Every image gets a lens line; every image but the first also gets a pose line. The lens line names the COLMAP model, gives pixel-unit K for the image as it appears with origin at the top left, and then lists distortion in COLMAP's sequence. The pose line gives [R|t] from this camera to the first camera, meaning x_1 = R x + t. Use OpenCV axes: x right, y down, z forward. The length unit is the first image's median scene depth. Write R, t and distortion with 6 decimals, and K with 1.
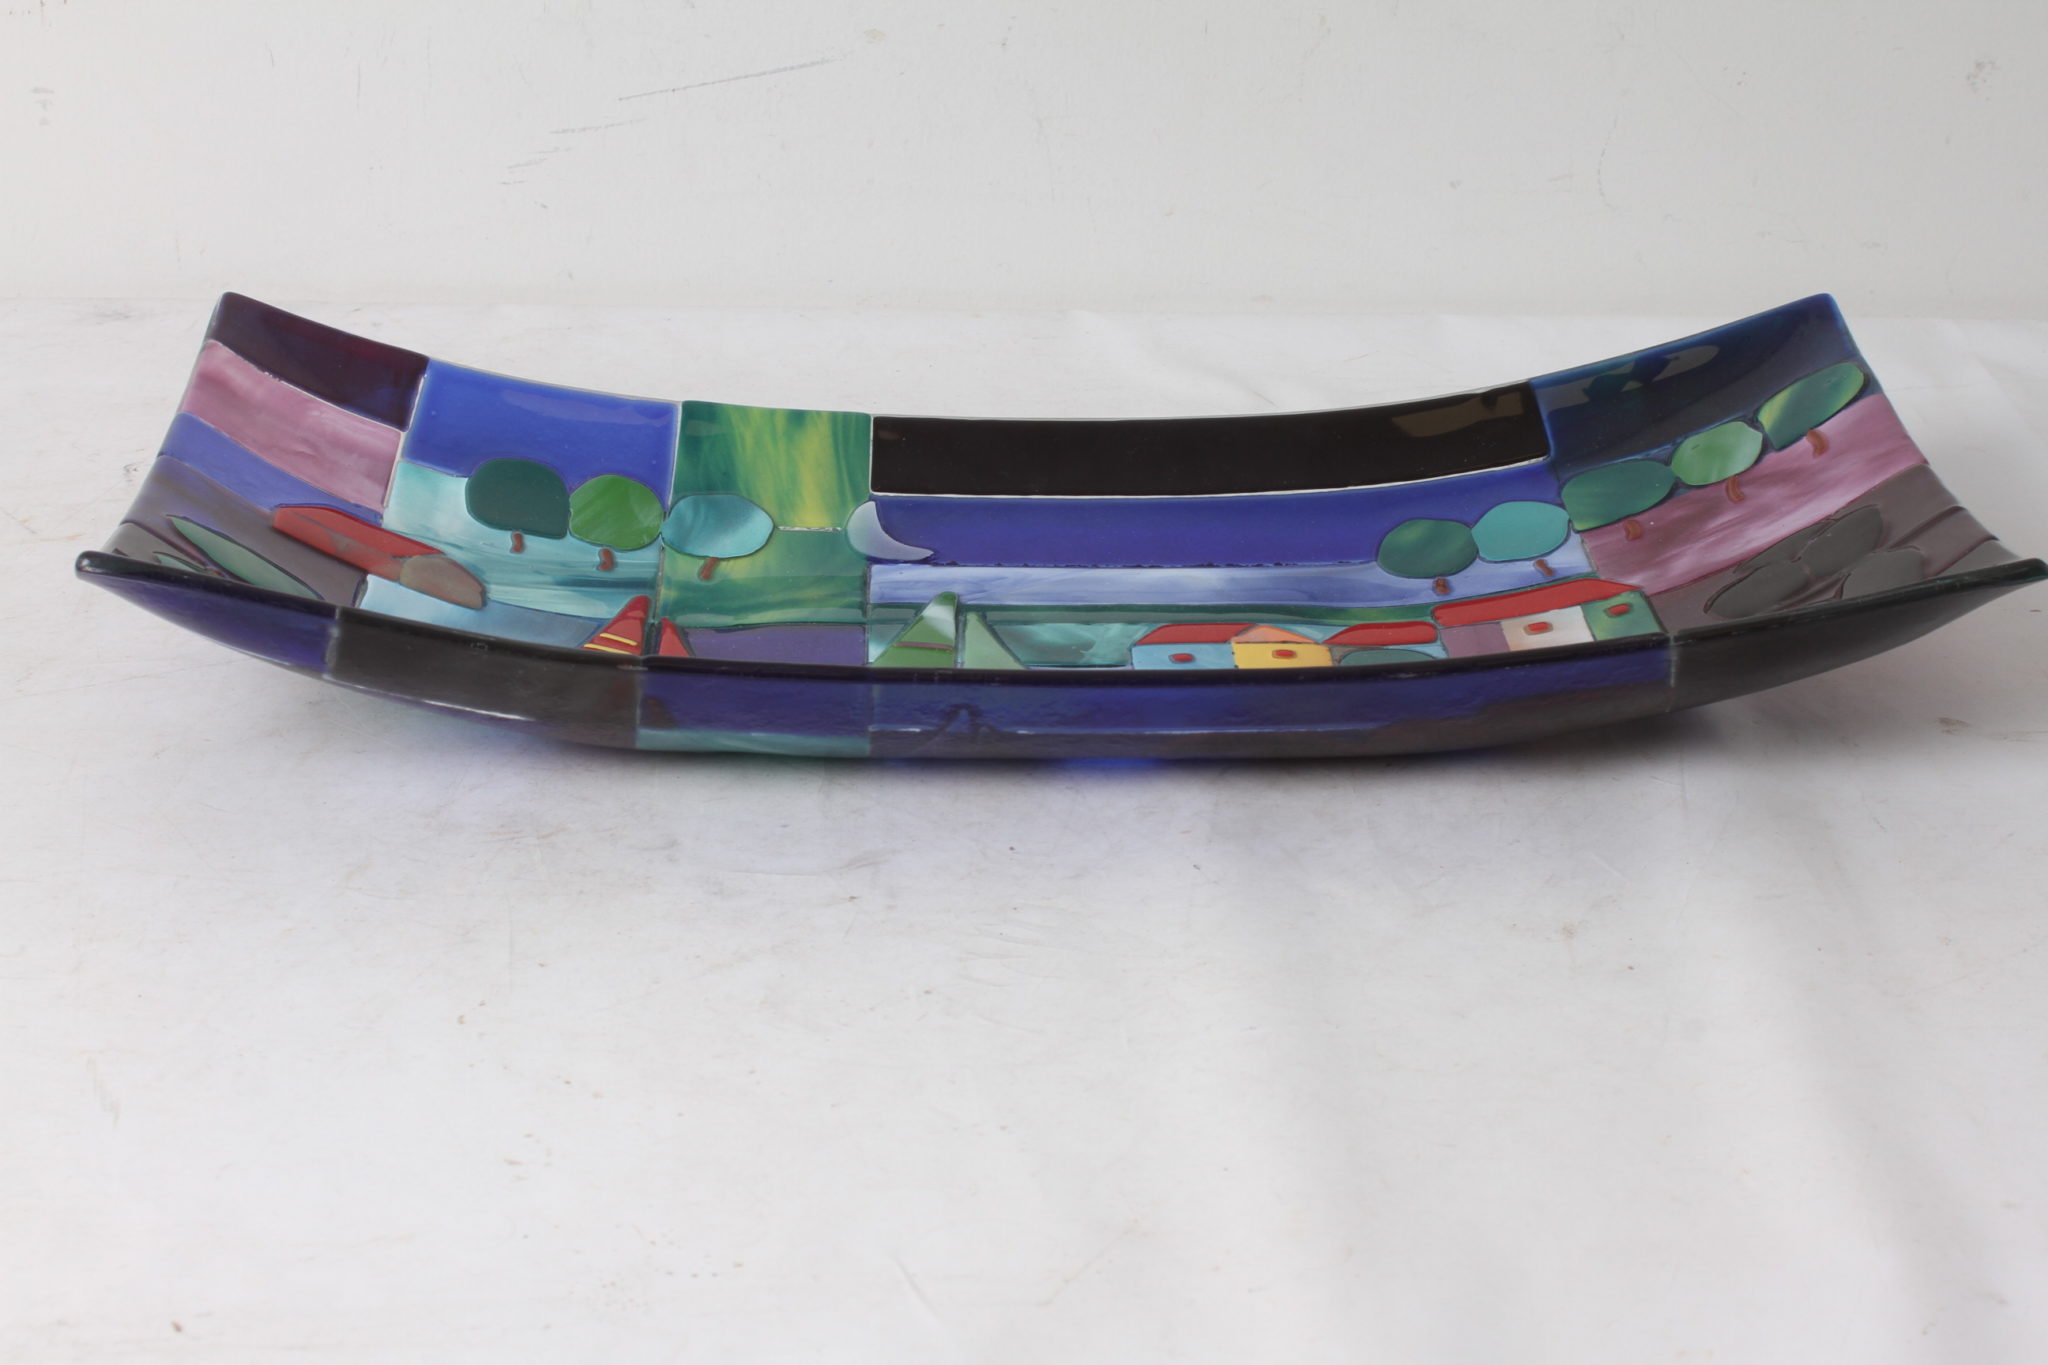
lens RADIAL K [[4291.8, 0, 1026.6], [0, 4291.8, 673.2], [0, 0, 1]] dist [0.008076, 0.000000]
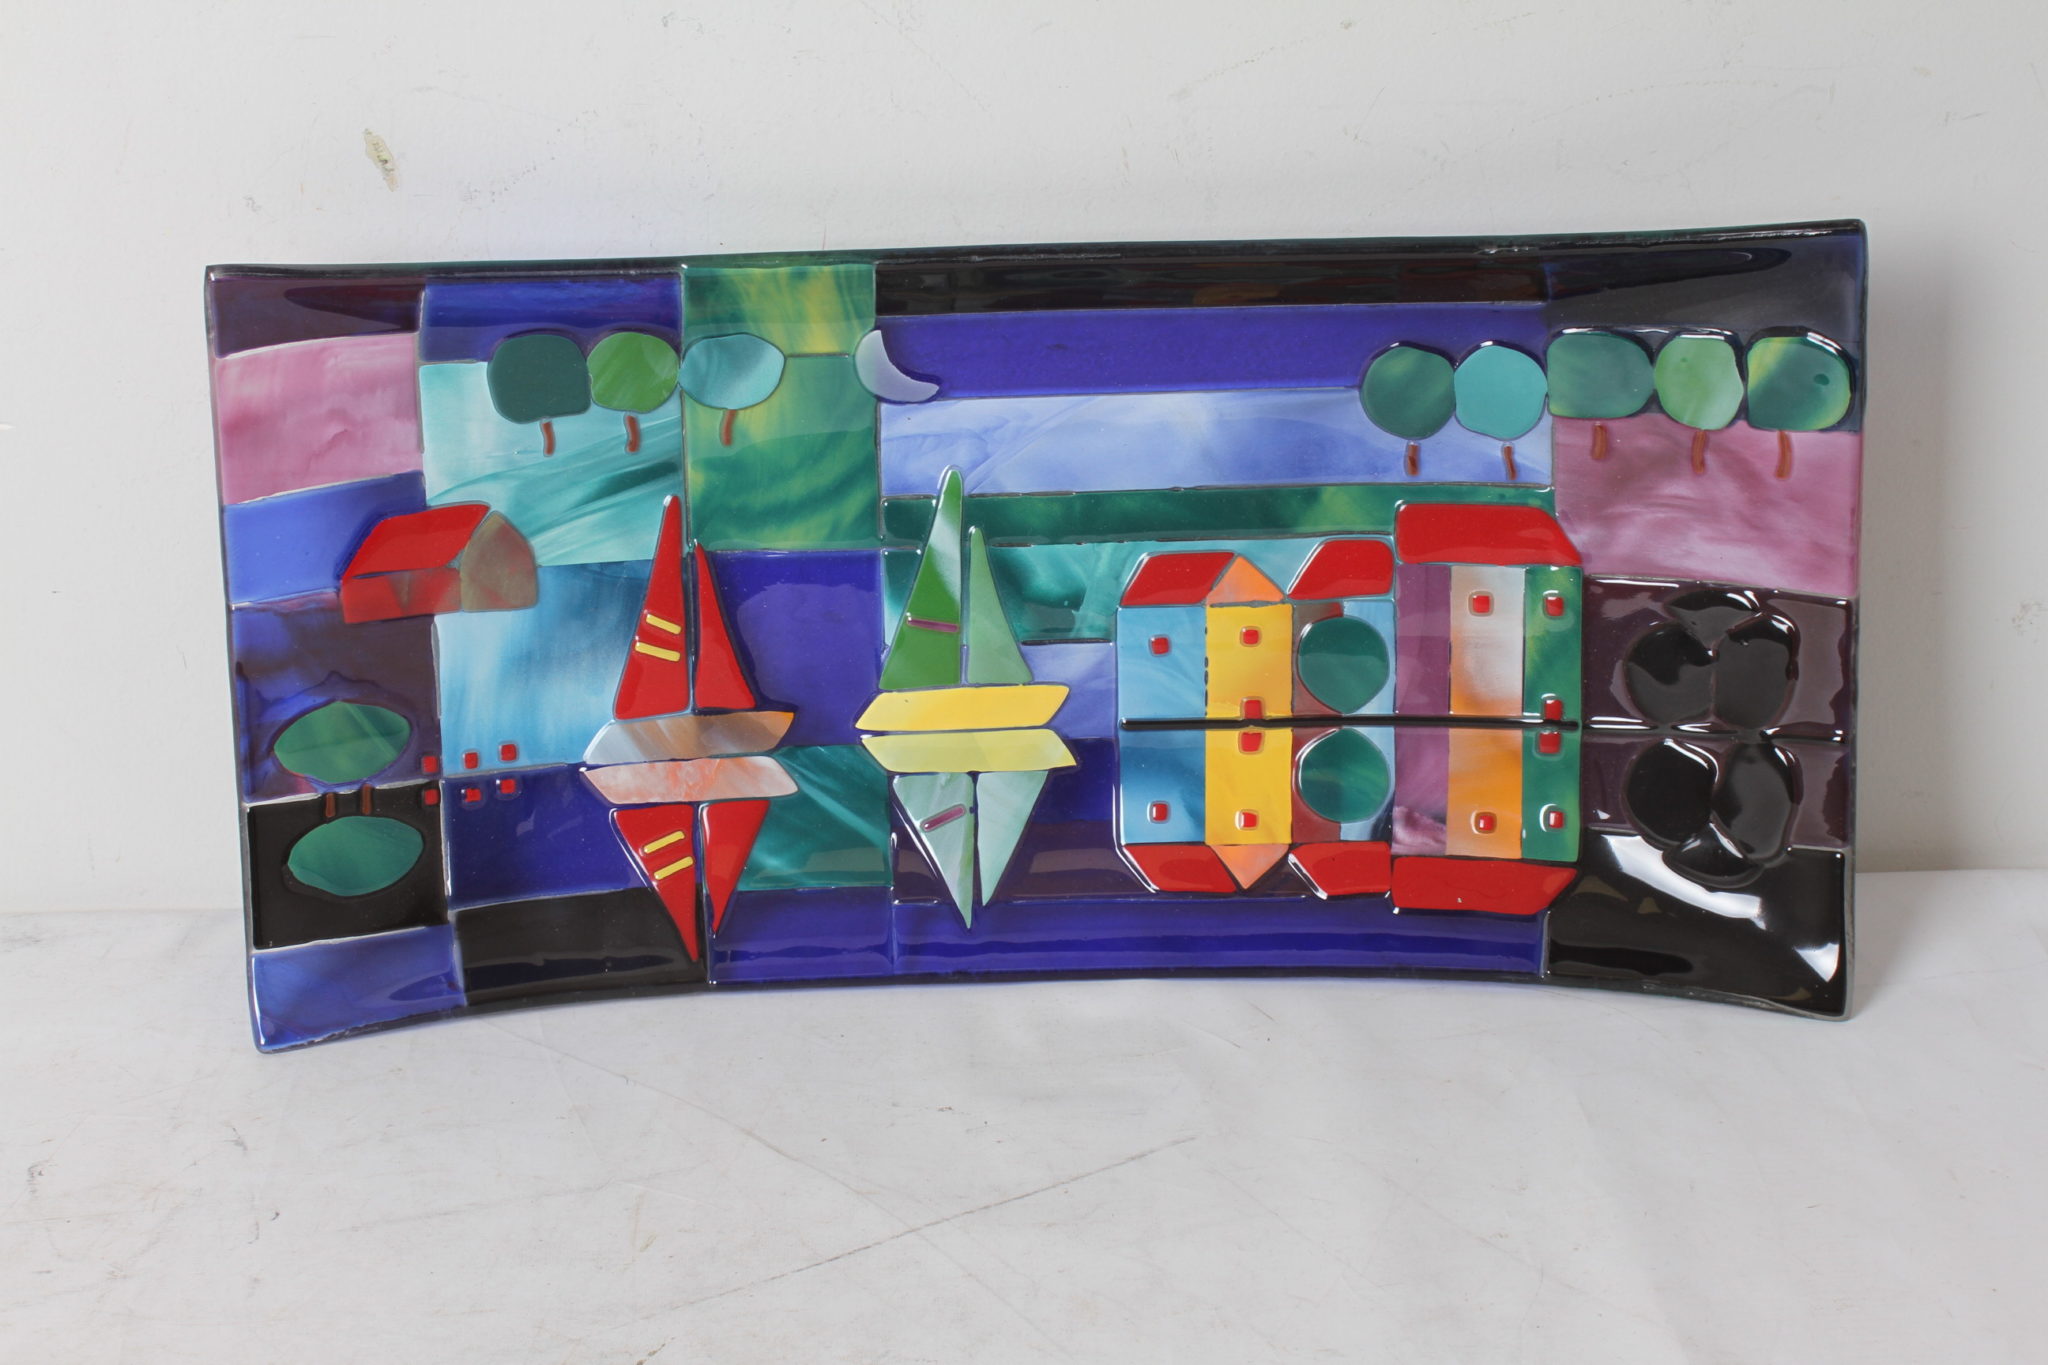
lens RADIAL K [[4291.8, 0, 1026.4], [0, 4291.8, 685.6], [0, 0, 1]] dist [0.008076, 0.000000]
pose [[0.999894, 0.014577, -0.000522, 0.001372], [-0.001045, 0.107278, 0.994229, -1.083990], [0.014548, -0.994122, 0.107282, 0.828298]]
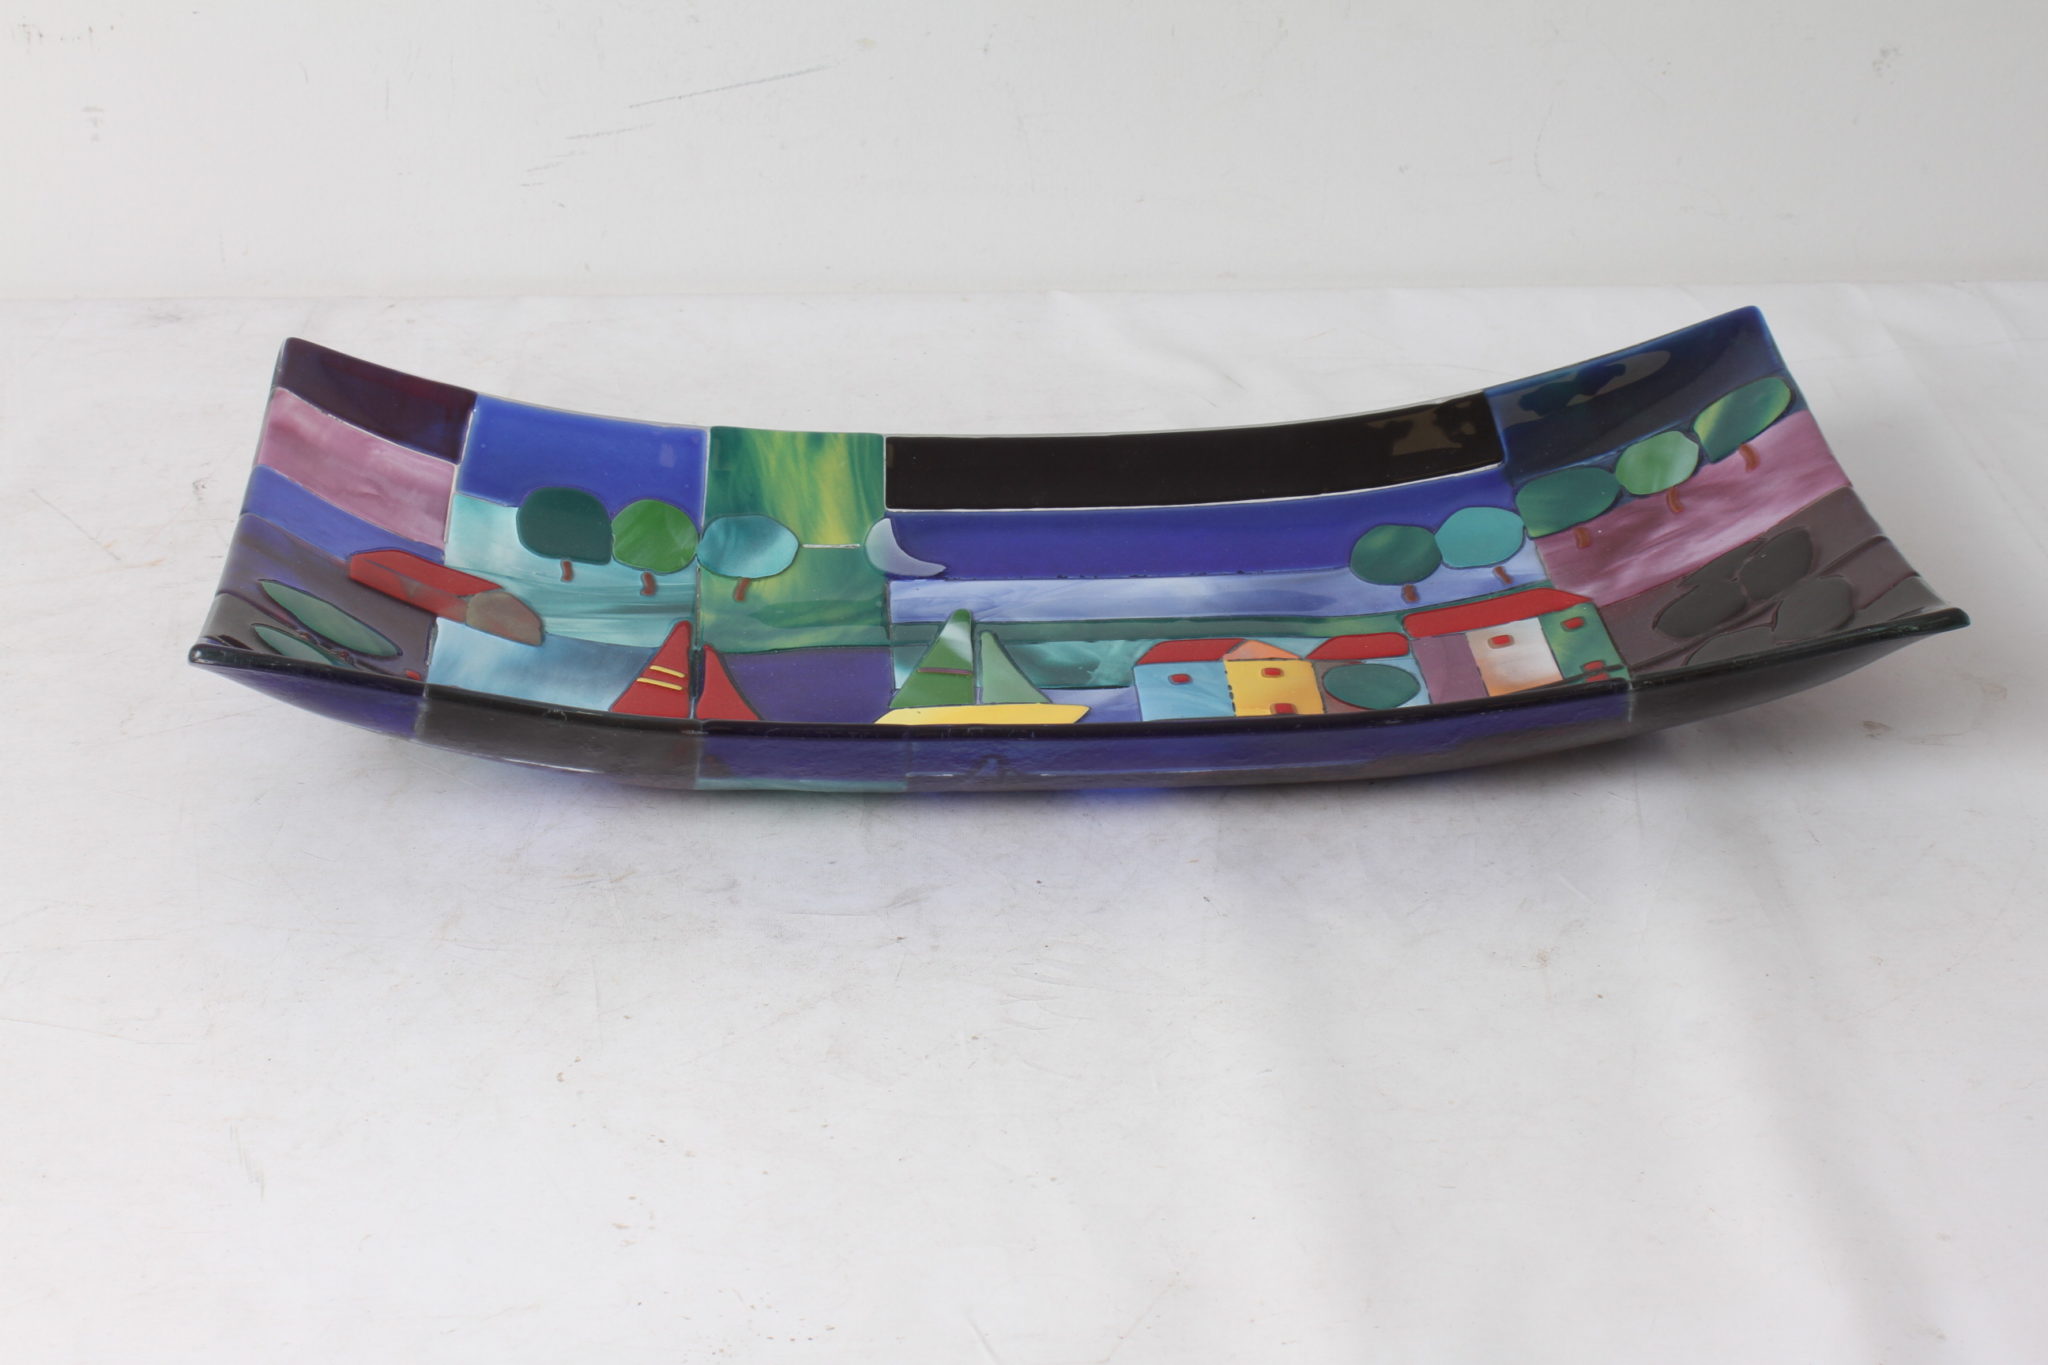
lens RADIAL K [[4082.5, 0, 1019.4], [0, 4082.5, 694.7], [0, 0, 1]] dist [-0.016318, 0.000000]
pose [[0.999535, -0.020973, 0.022145, -0.027118], [0.018986, 0.996079, 0.086404, -0.086848], [-0.023870, -0.085943, 0.996014, -0.041827]]
